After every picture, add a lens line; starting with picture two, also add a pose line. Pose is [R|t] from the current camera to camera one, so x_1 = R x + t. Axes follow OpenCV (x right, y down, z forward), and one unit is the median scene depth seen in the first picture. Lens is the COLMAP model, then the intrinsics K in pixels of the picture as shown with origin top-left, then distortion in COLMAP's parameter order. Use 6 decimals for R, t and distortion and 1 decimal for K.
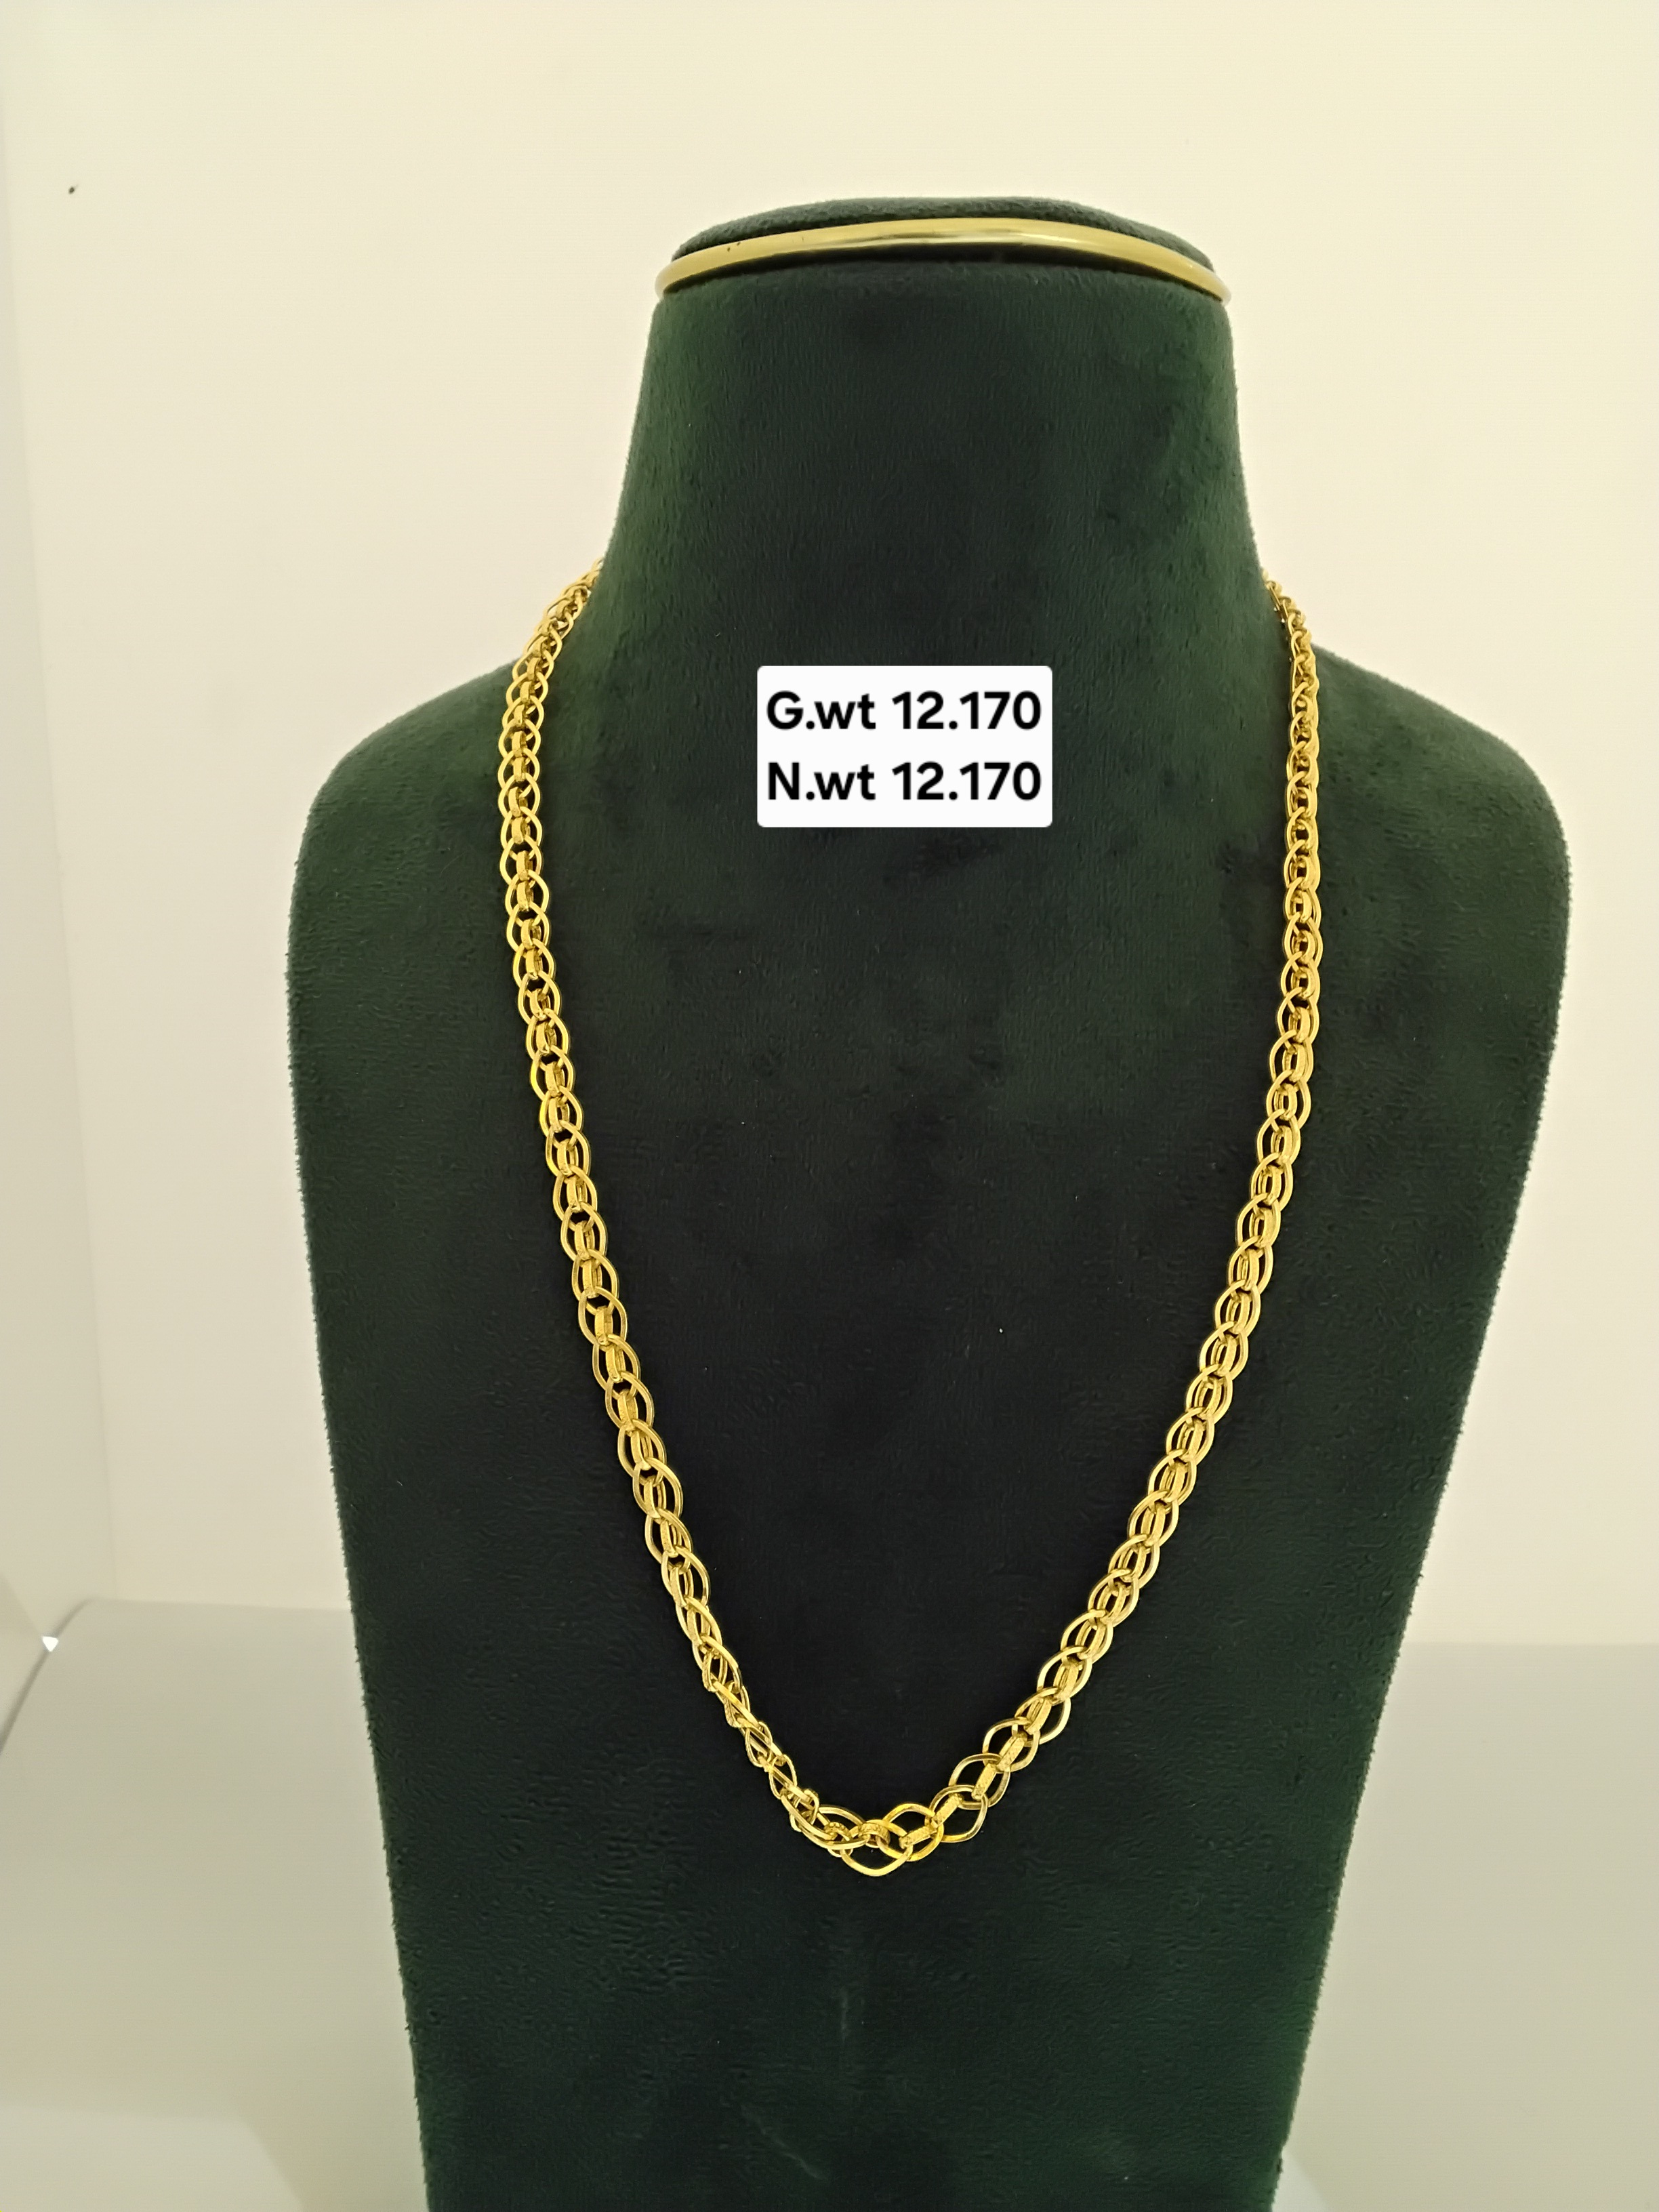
lens RADIAL K [[1750.5, 0, 830.7], [0, 1750.5, 1119.4], [0, 0, 1]] dist [0.109977, -0.185447]
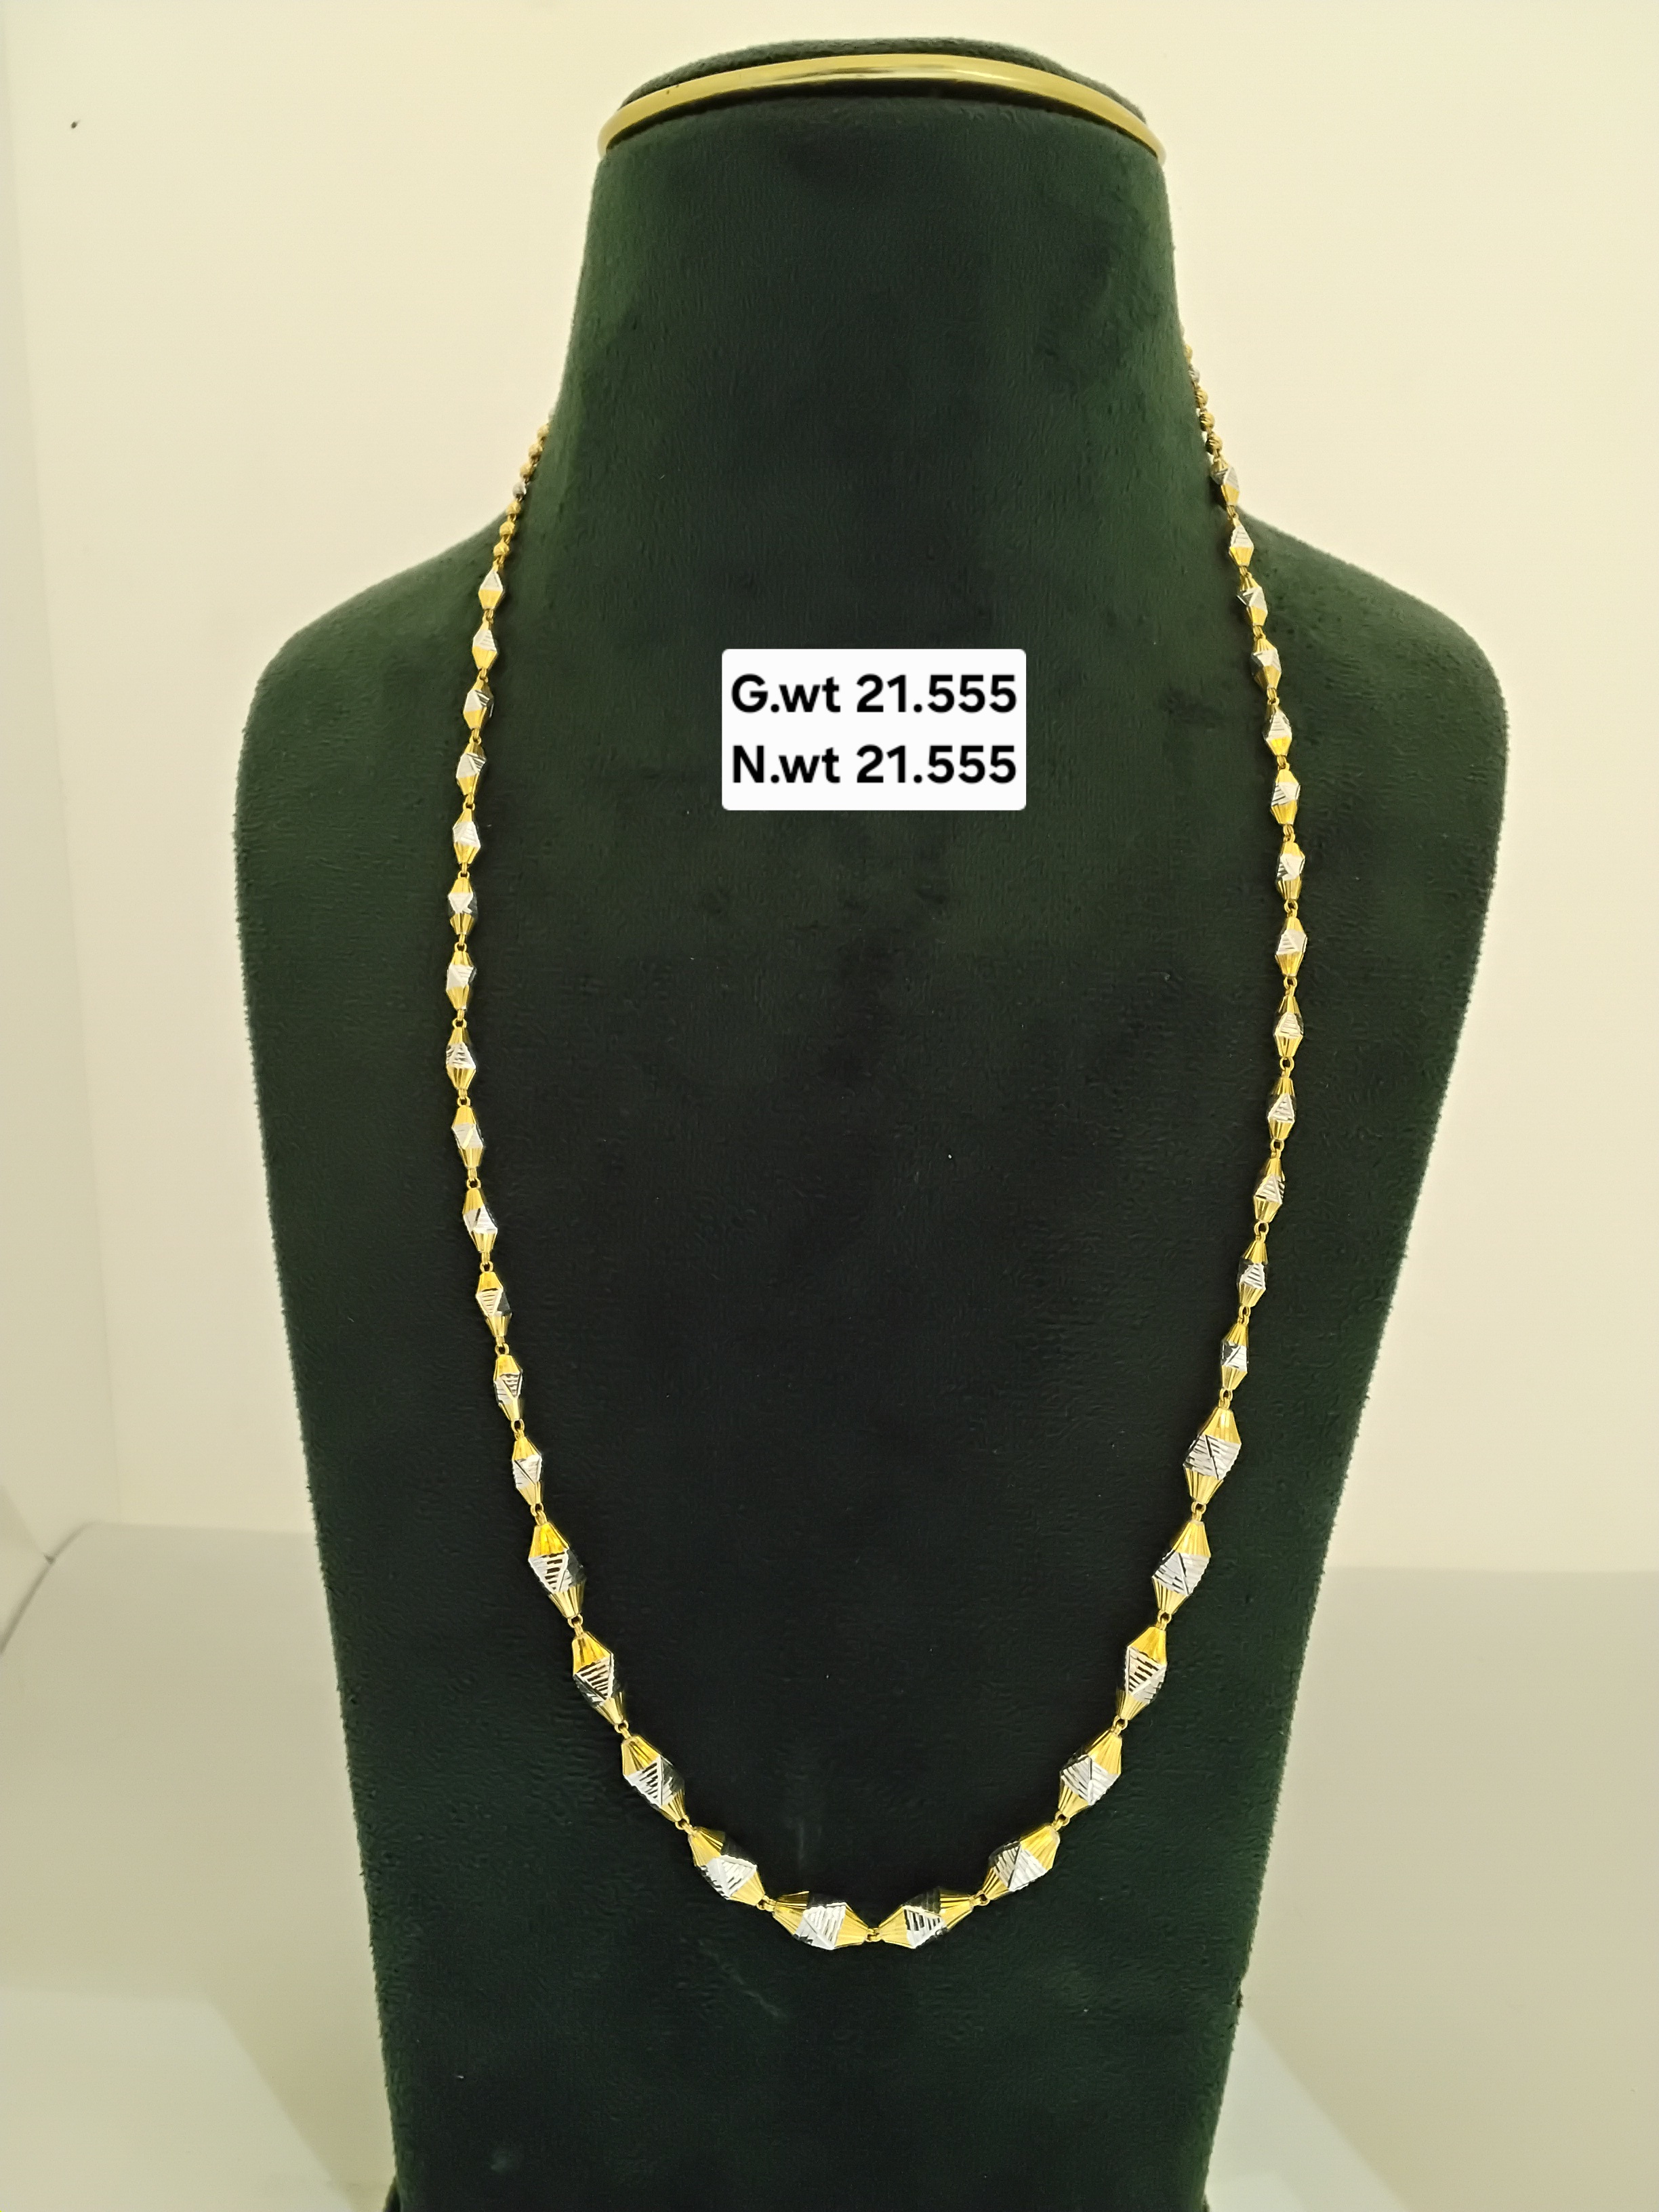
lens RADIAL K [[1758.5, 0, 829.9], [0, 1758.5, 1122.4], [0, 0, 1]] dist [0.107456, -0.187317]
pose [[0.999790, -0.009931, 0.017943, 0.009790], [0.010208, 0.999829, -0.015410, 0.110444], [-0.017787, 0.015590, 0.999720, -0.008289]]
